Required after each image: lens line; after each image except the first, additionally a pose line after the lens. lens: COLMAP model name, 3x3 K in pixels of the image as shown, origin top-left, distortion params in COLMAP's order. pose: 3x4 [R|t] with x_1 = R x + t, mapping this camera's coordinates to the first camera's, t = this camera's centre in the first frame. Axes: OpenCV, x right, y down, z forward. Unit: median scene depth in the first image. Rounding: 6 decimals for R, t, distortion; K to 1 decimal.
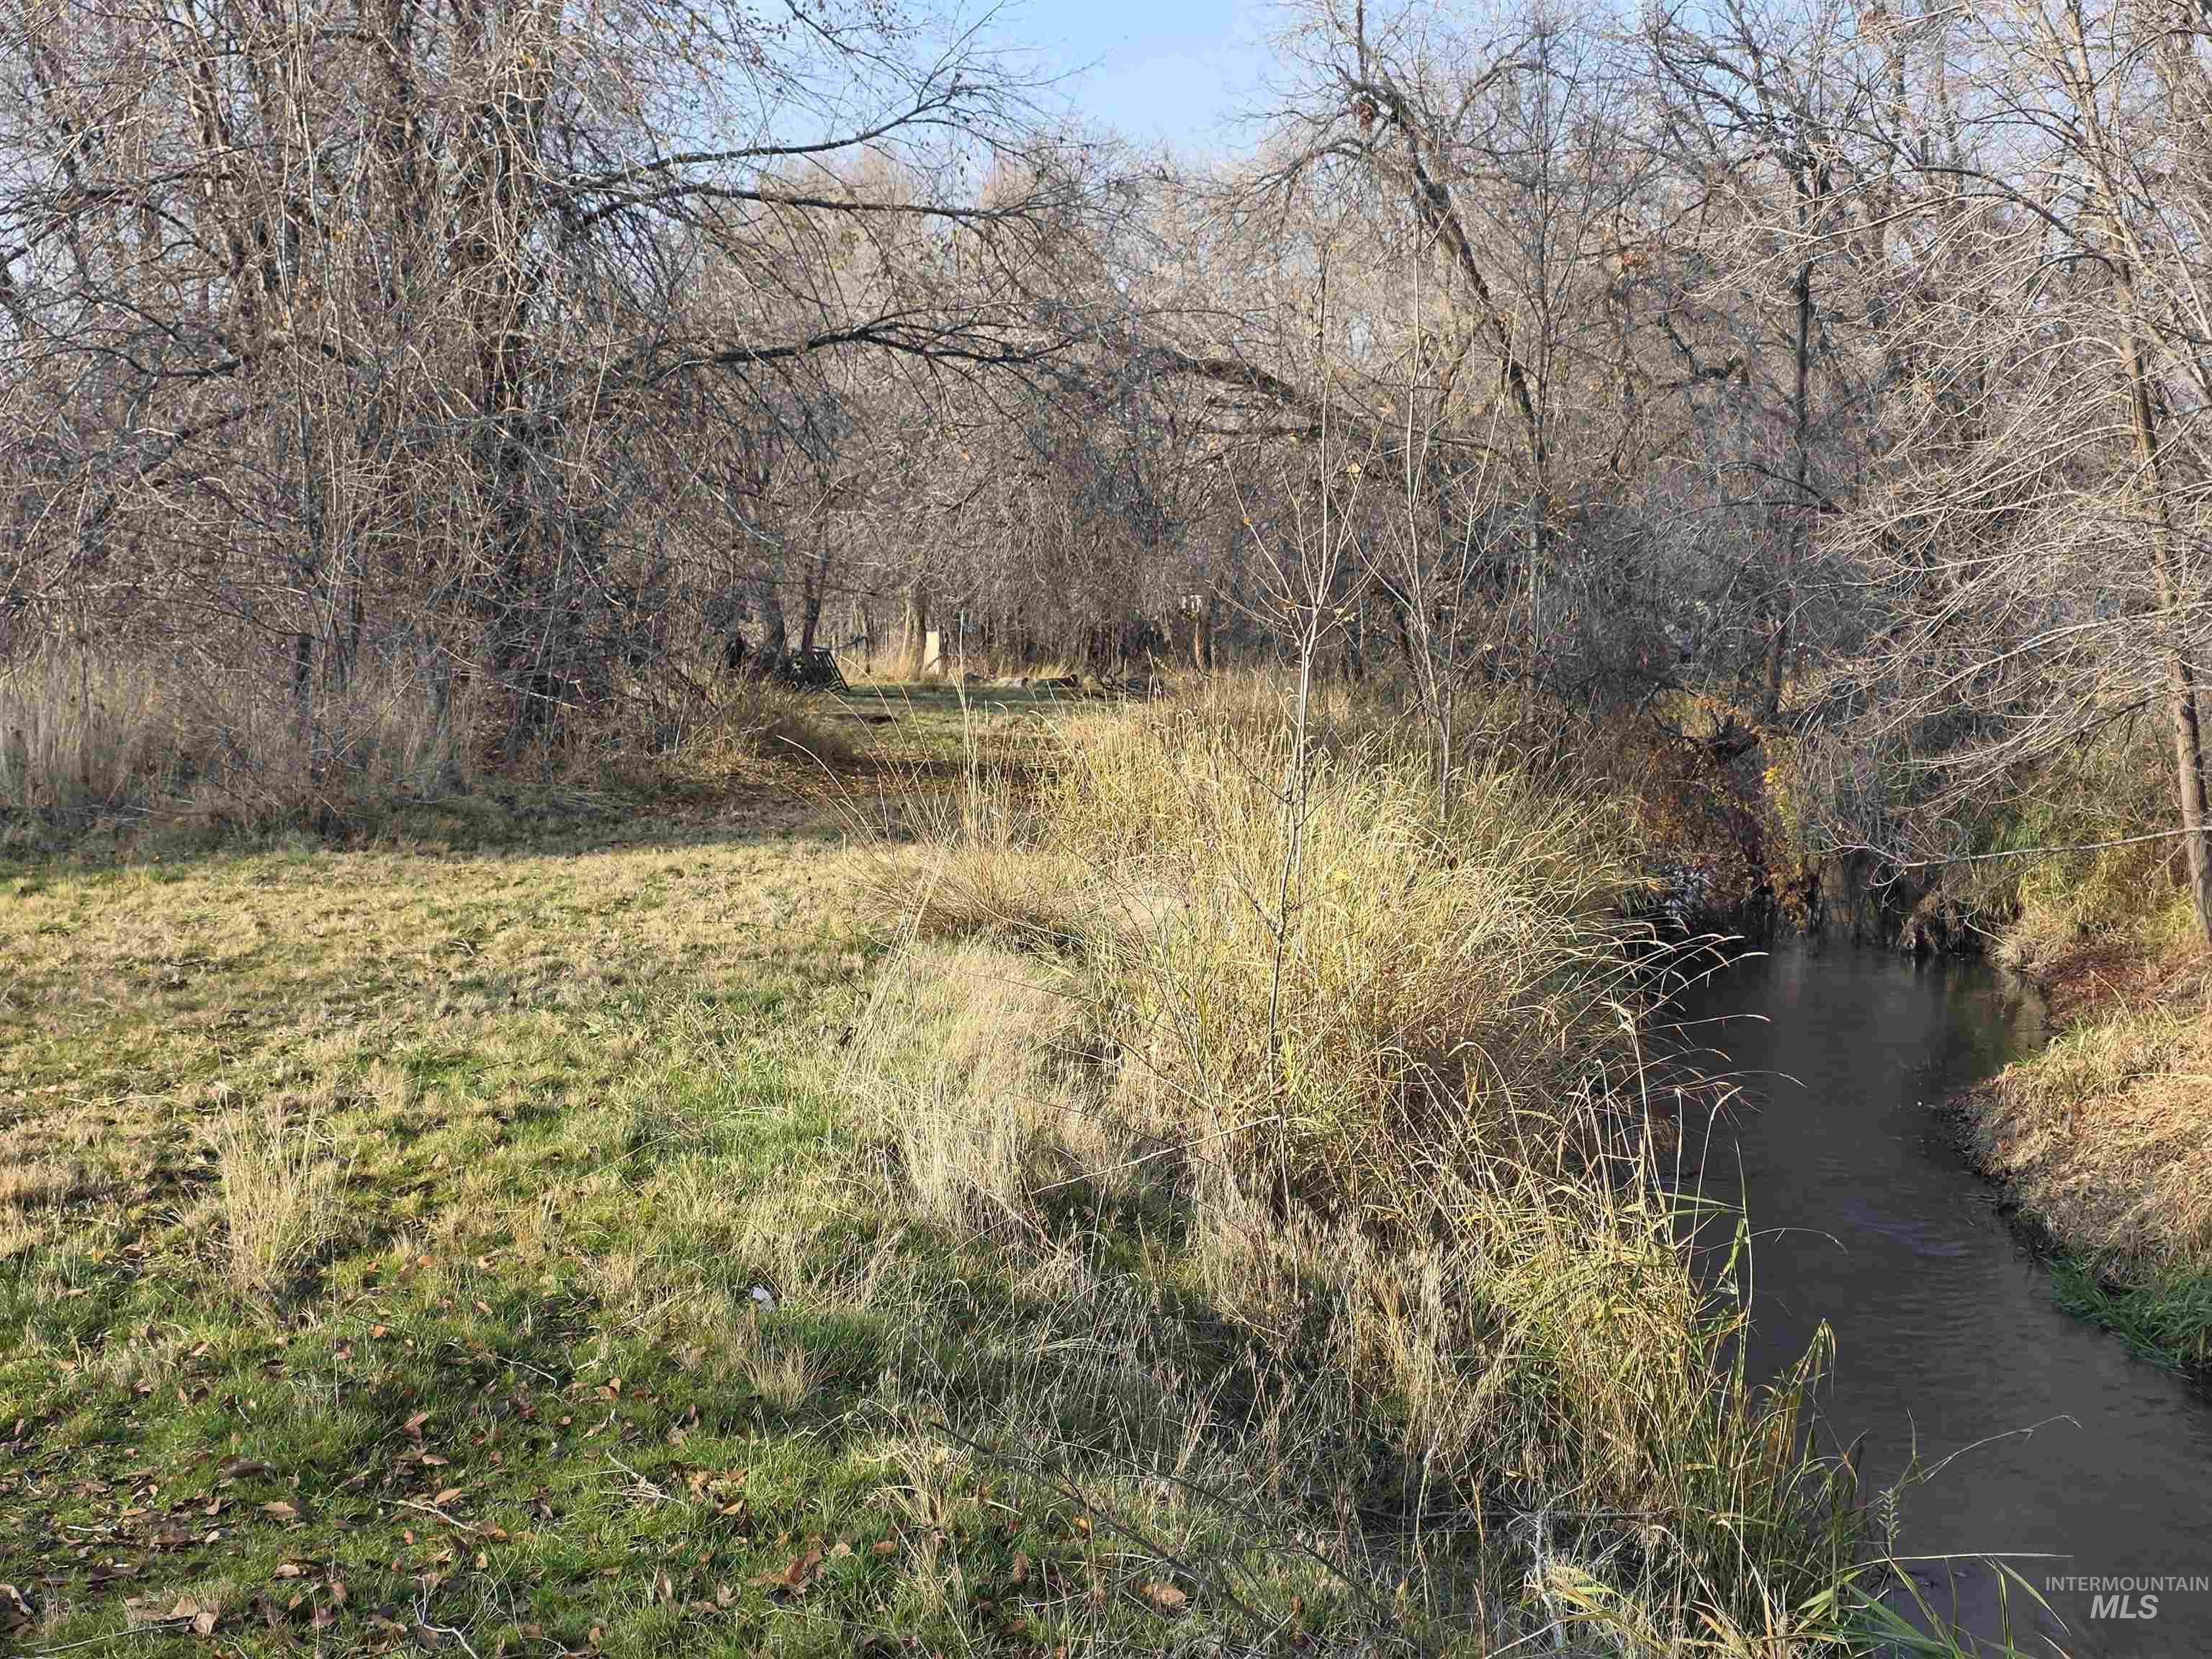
lens RADIAL K [[2835.2, 0, 1120.6], [0, 2835.2, 844.1], [0, 0, 1]] dist [0.035140, 0.000000]
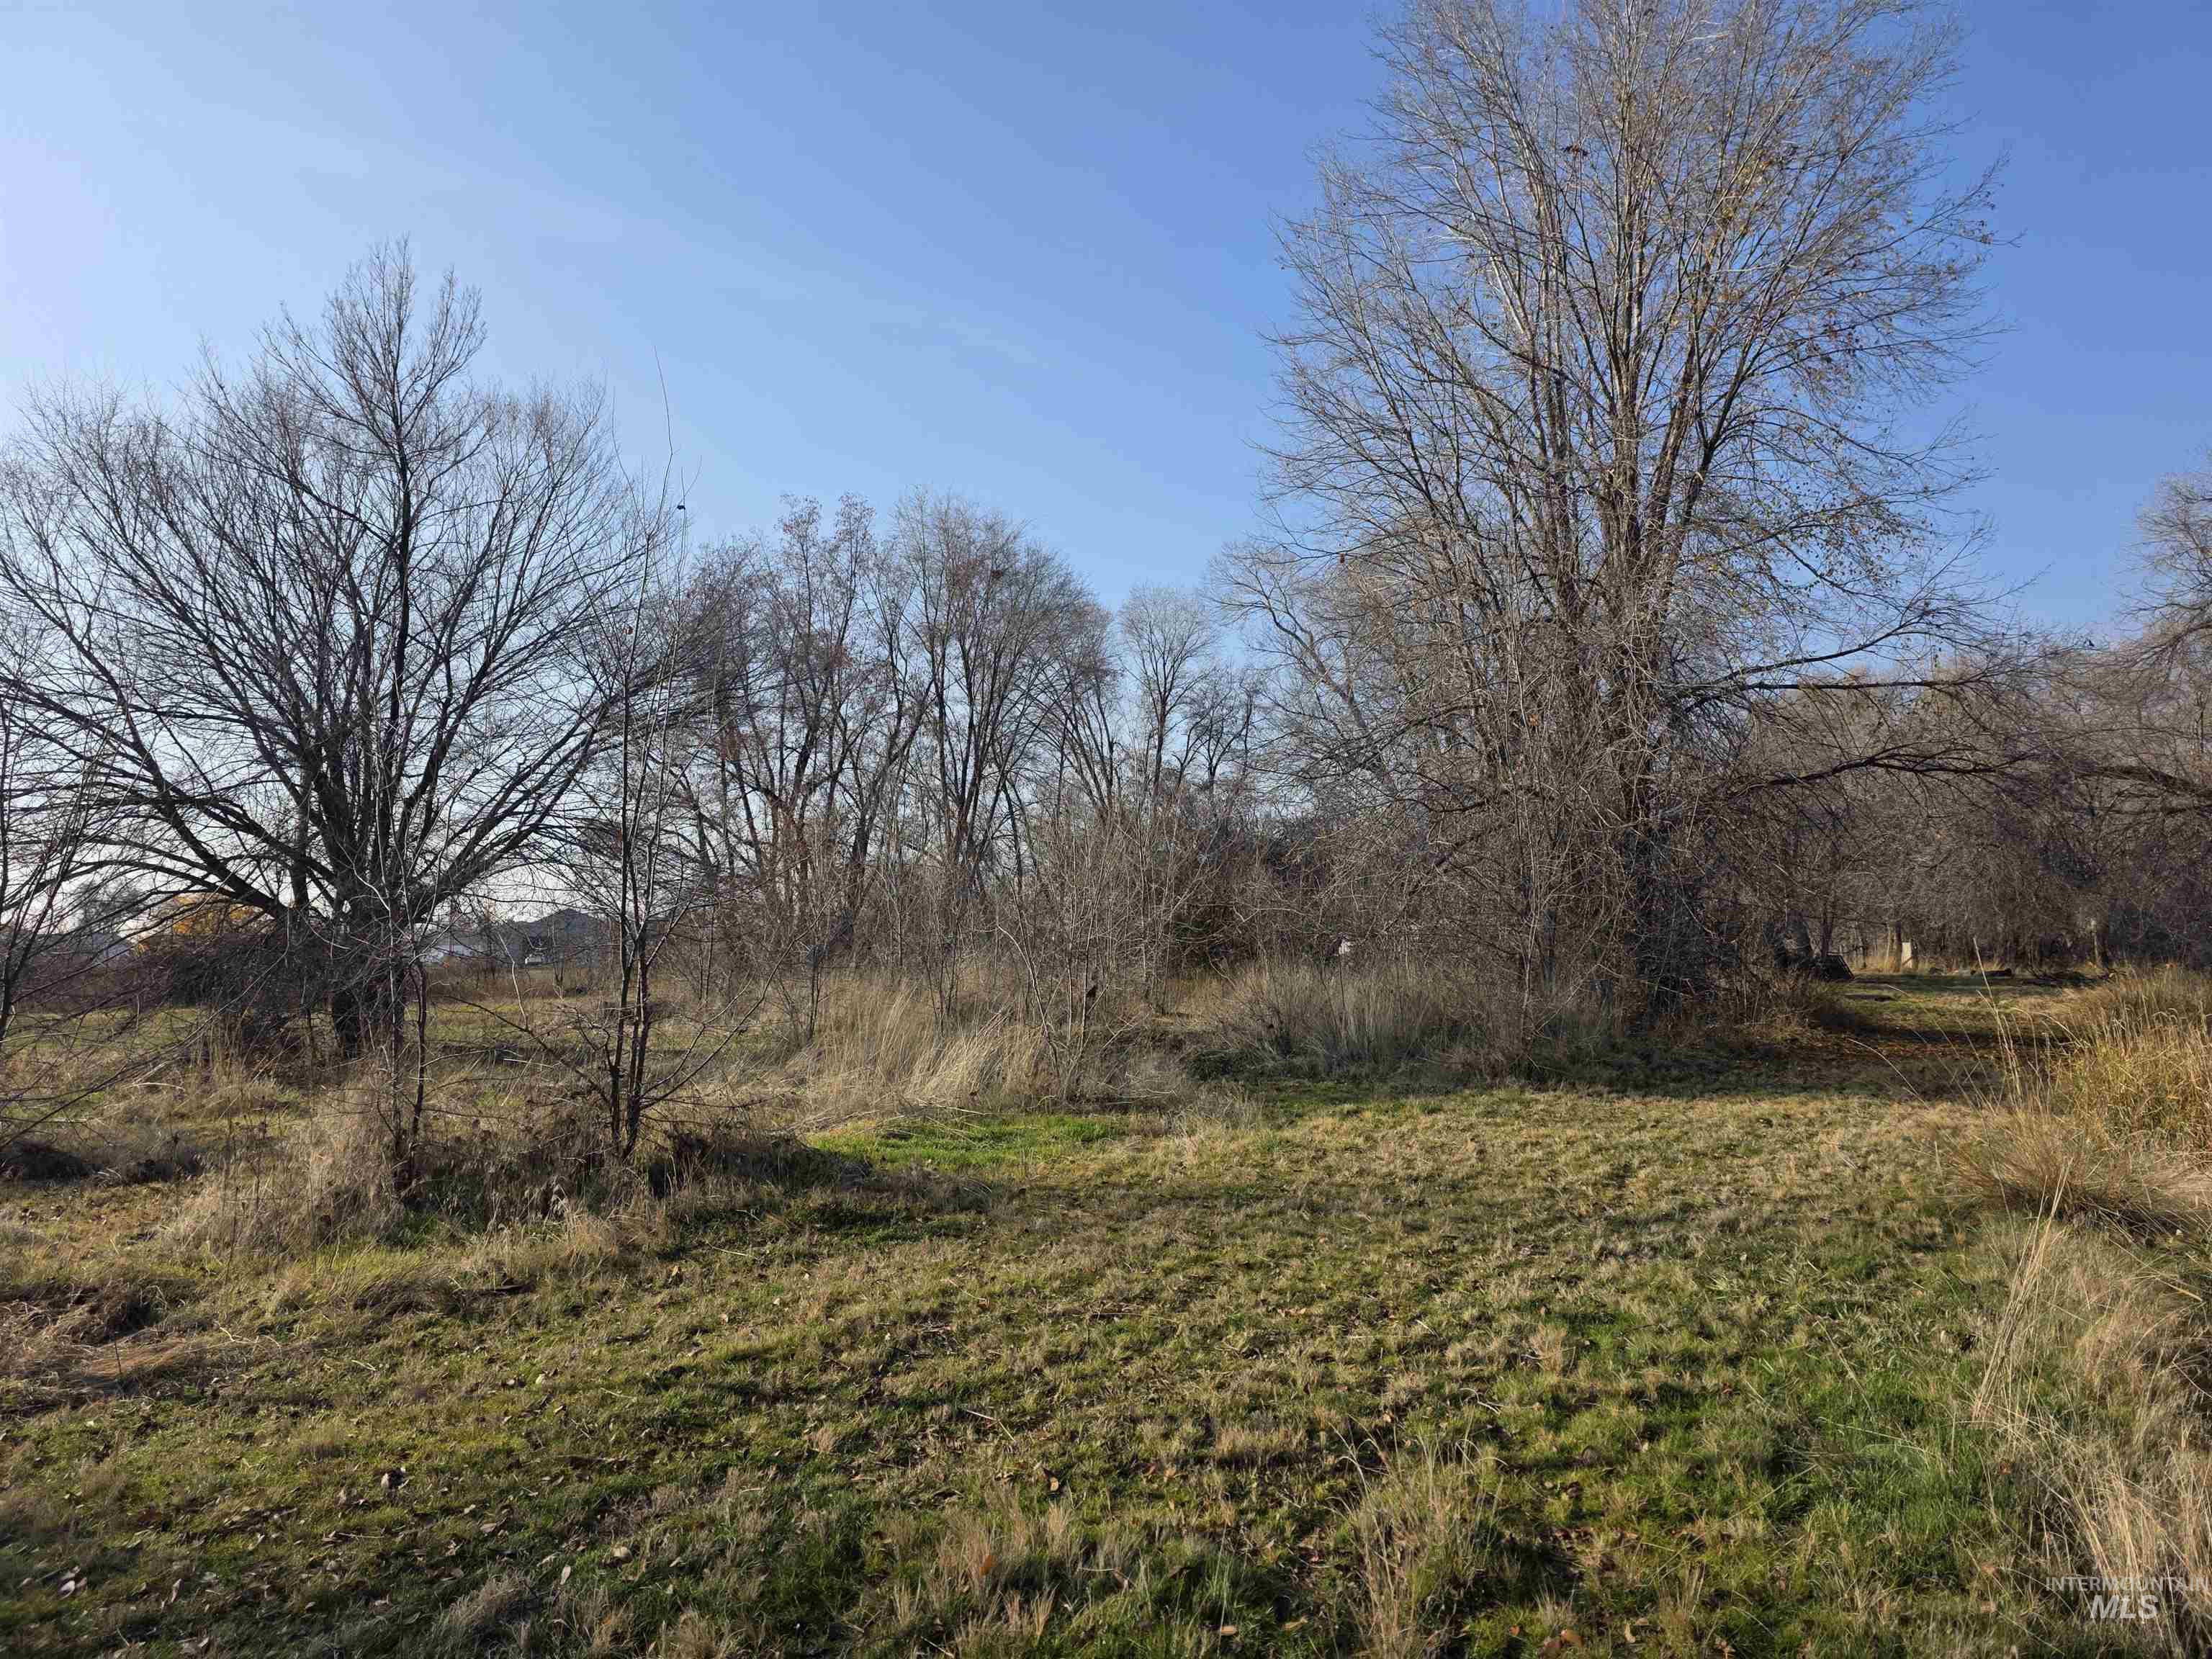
lens RADIAL K [[1476.9, 0, 1125.5], [0, 1476.9, 826.8], [0, 0, 1]] dist [0.033091, -0.006880]
pose [[0.853841, -0.051136, -0.518017, -0.032804], [-0.029205, 0.988890, -0.145755, -0.018105], [0.519715, 0.139580, 0.842861, 0.156729]]
